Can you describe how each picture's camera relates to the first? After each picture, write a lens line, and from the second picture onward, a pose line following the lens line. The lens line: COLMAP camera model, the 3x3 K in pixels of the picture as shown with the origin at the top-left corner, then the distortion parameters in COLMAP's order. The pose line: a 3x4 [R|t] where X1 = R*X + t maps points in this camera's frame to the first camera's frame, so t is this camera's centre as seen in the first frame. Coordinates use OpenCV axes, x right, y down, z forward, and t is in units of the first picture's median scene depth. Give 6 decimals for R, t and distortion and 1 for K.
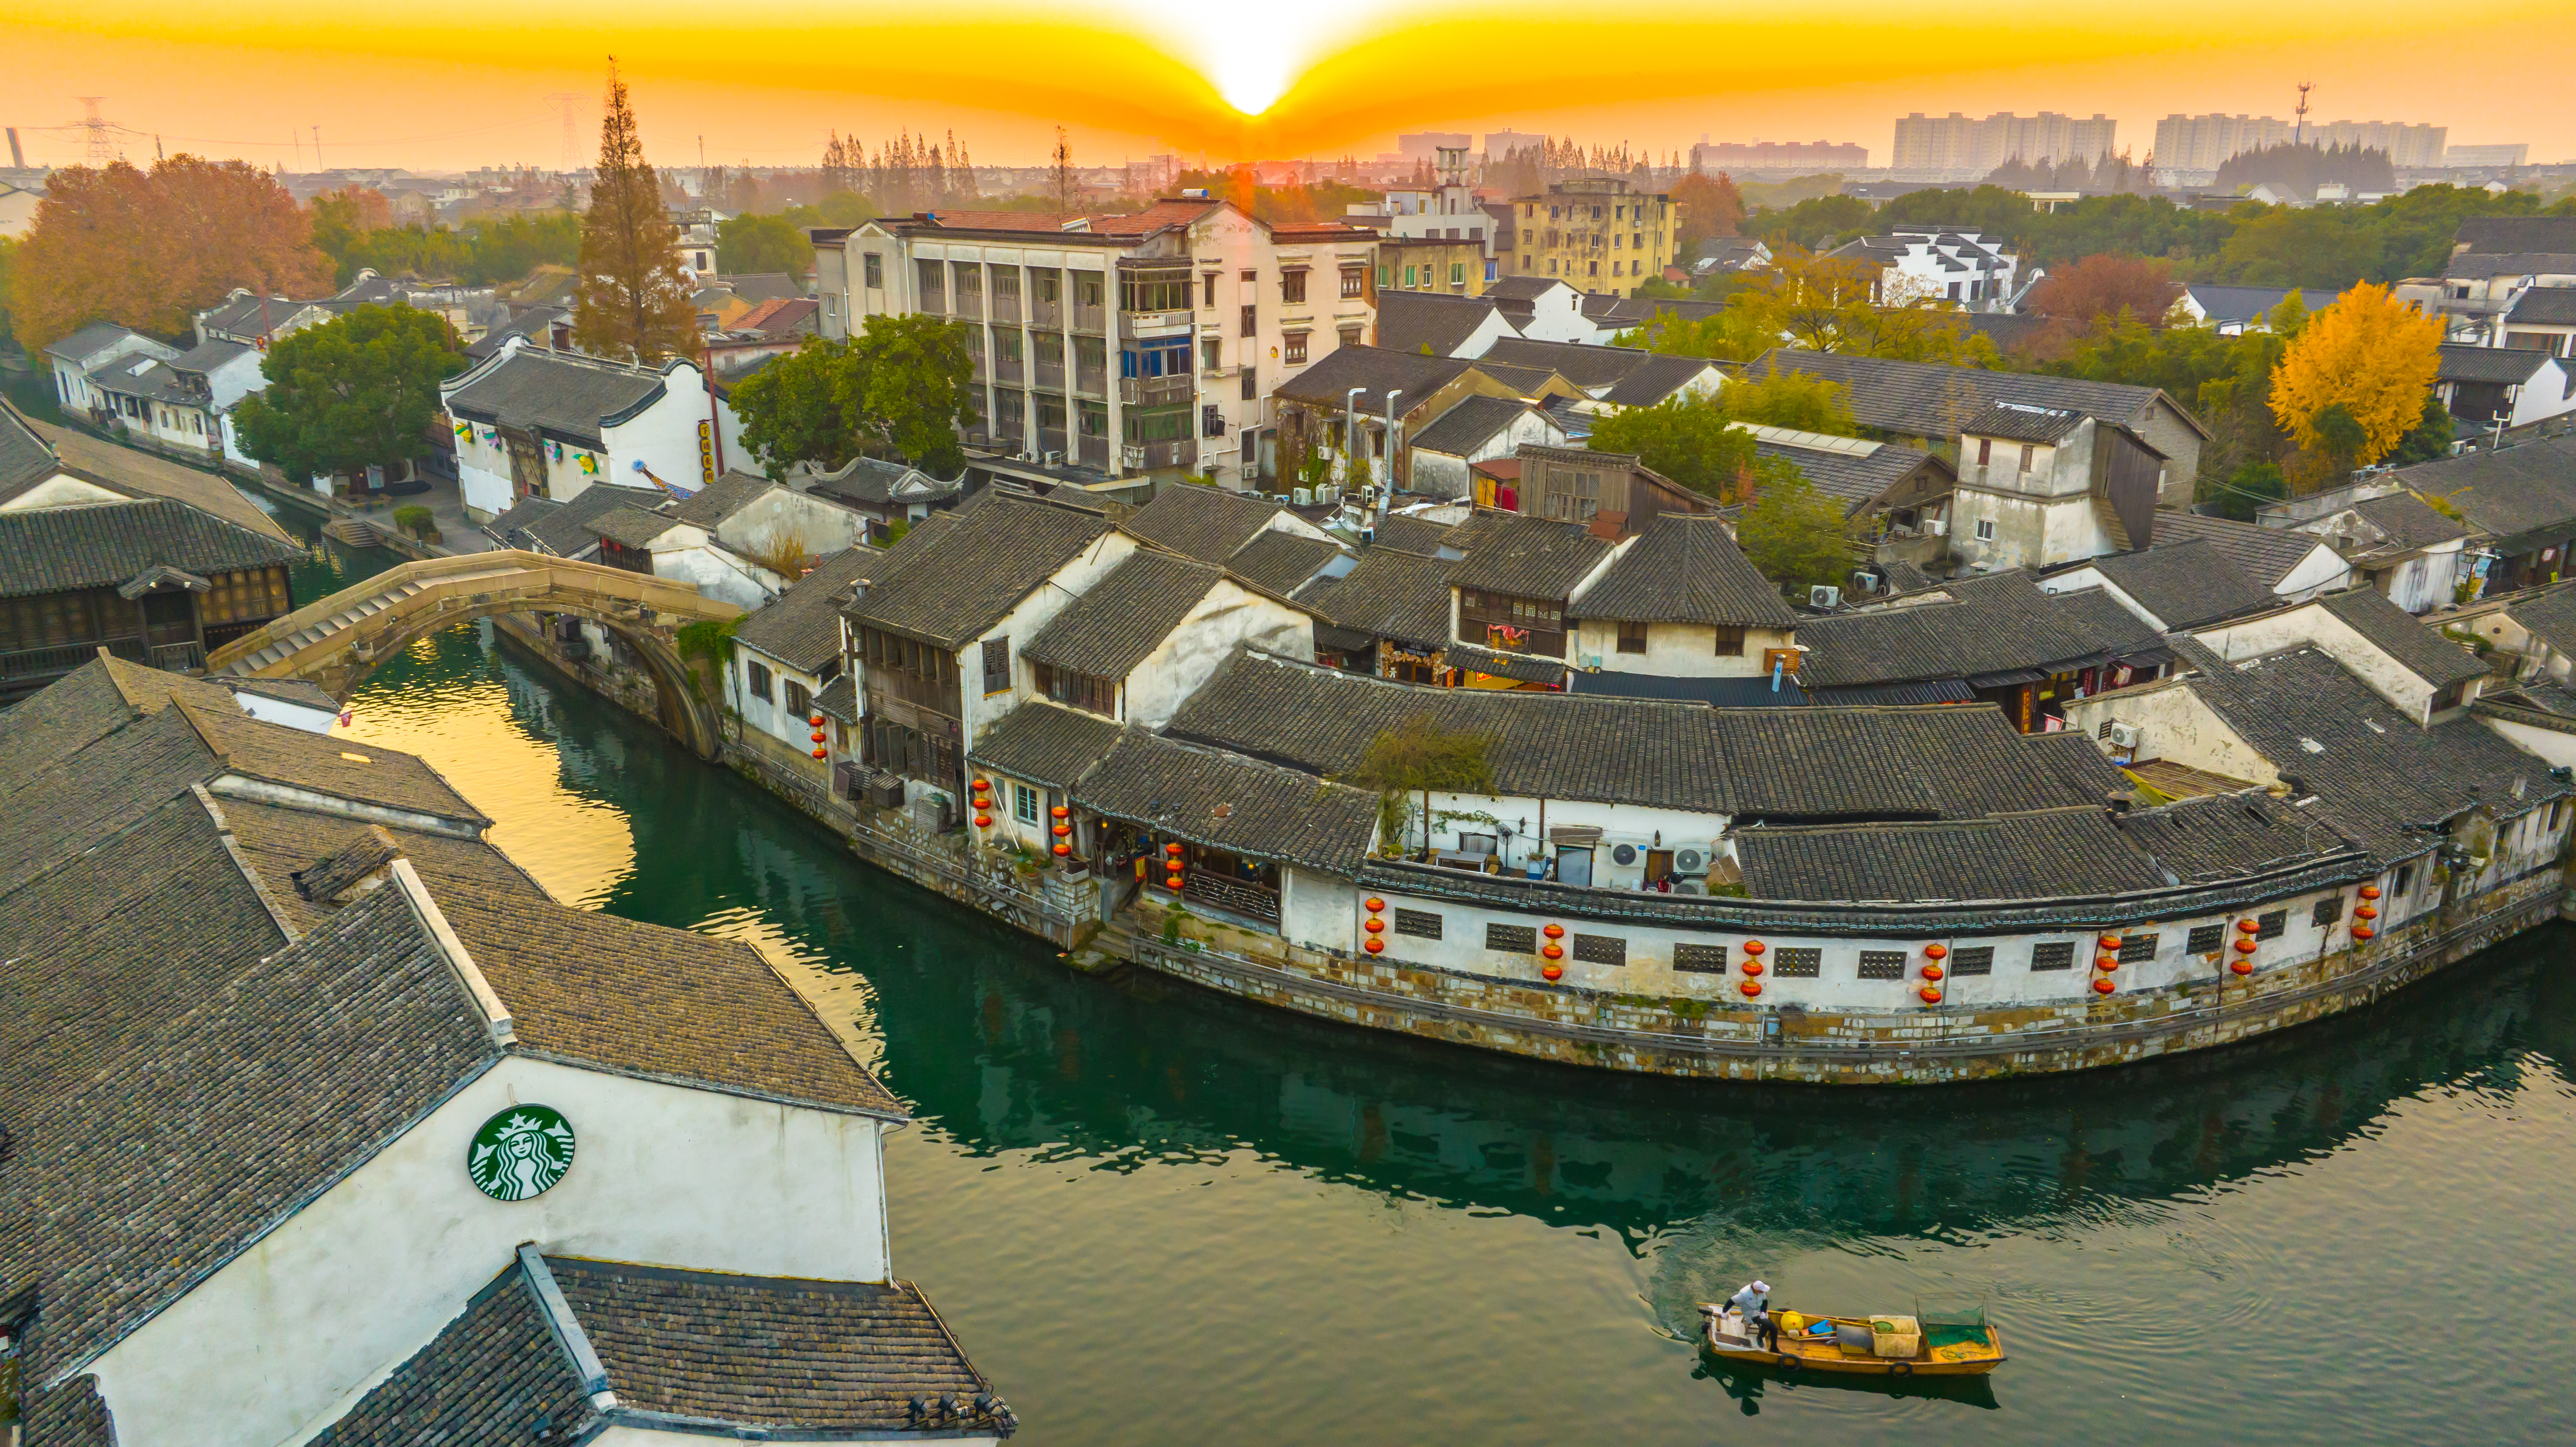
lens RADIAL K [[1814.8, 0, 1288.0], [0, 1814.8, 723.5], [0, 0, 1]] dist [0.011265, -0.059186]
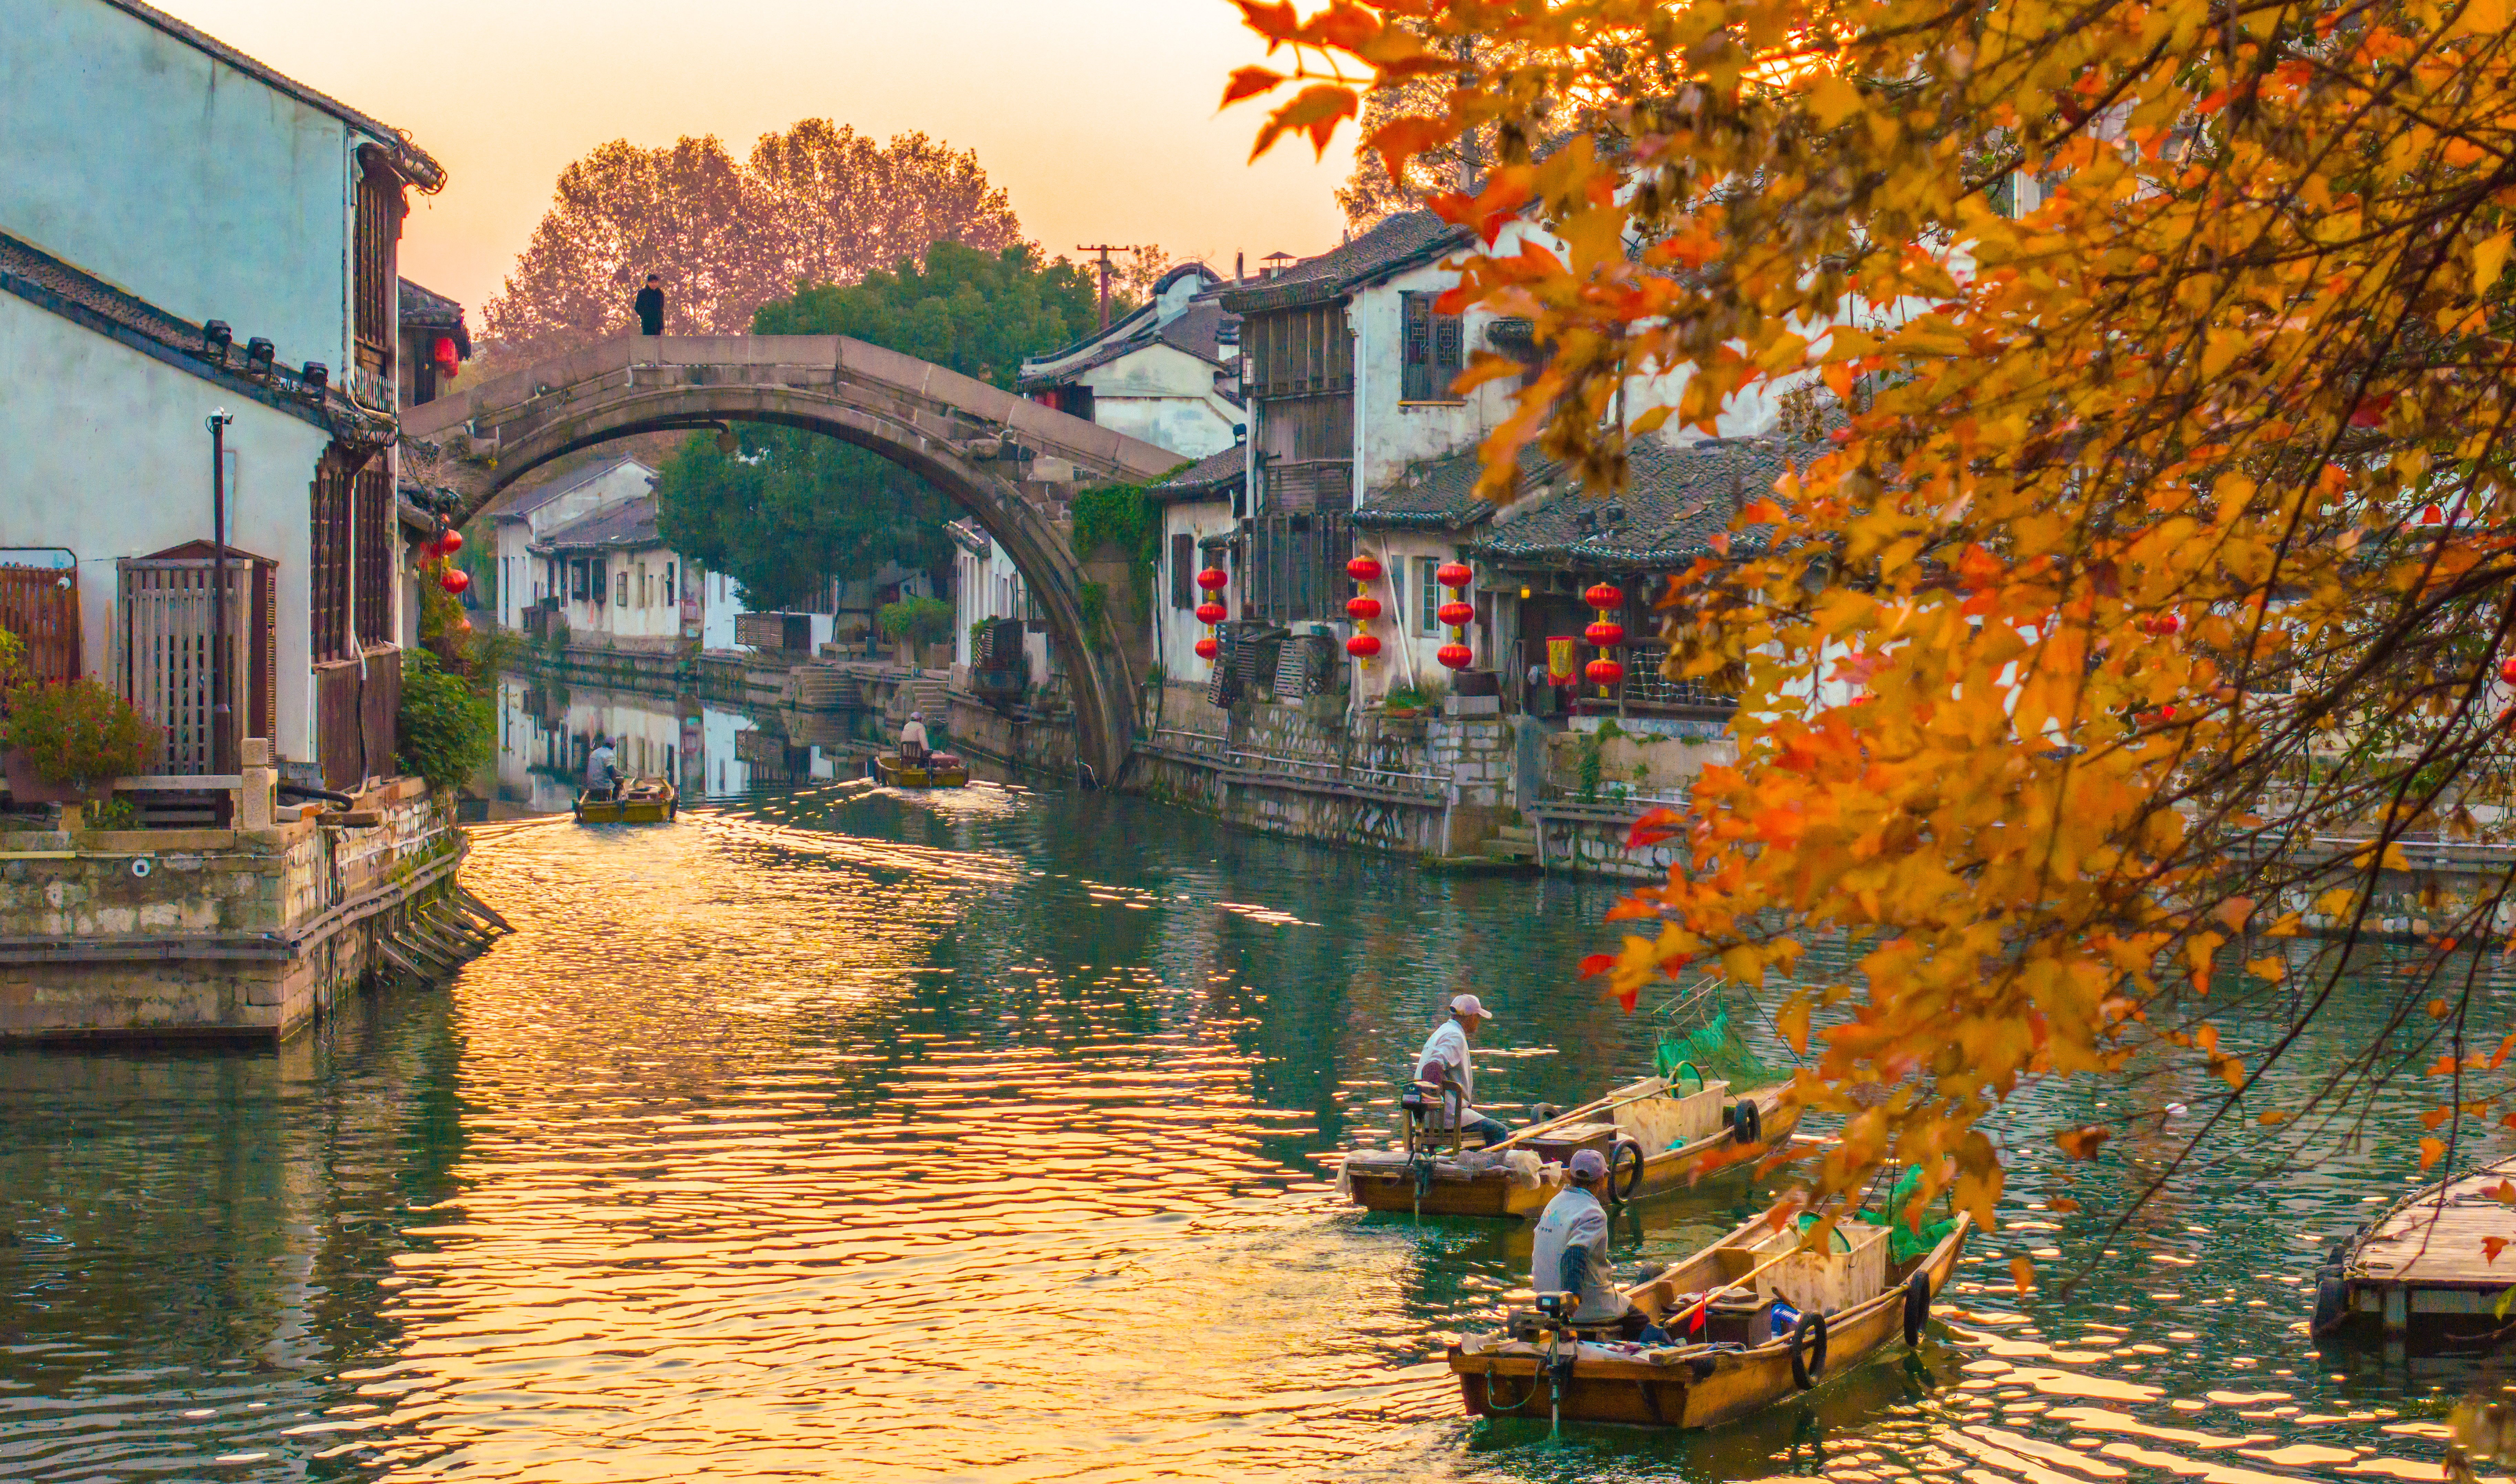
lens RADIAL K [[5630.5, 0, 1258.0], [0, 5630.5, 742.0], [0, 0, 1]] dist [-0.018992, 0.096056]
pose [[0.870501, 0.015917, -0.491908, 0.524543], [-0.146971, 0.962279, -0.228949, 0.406210], [0.469709, 0.271597, 0.840005, -0.271059]]
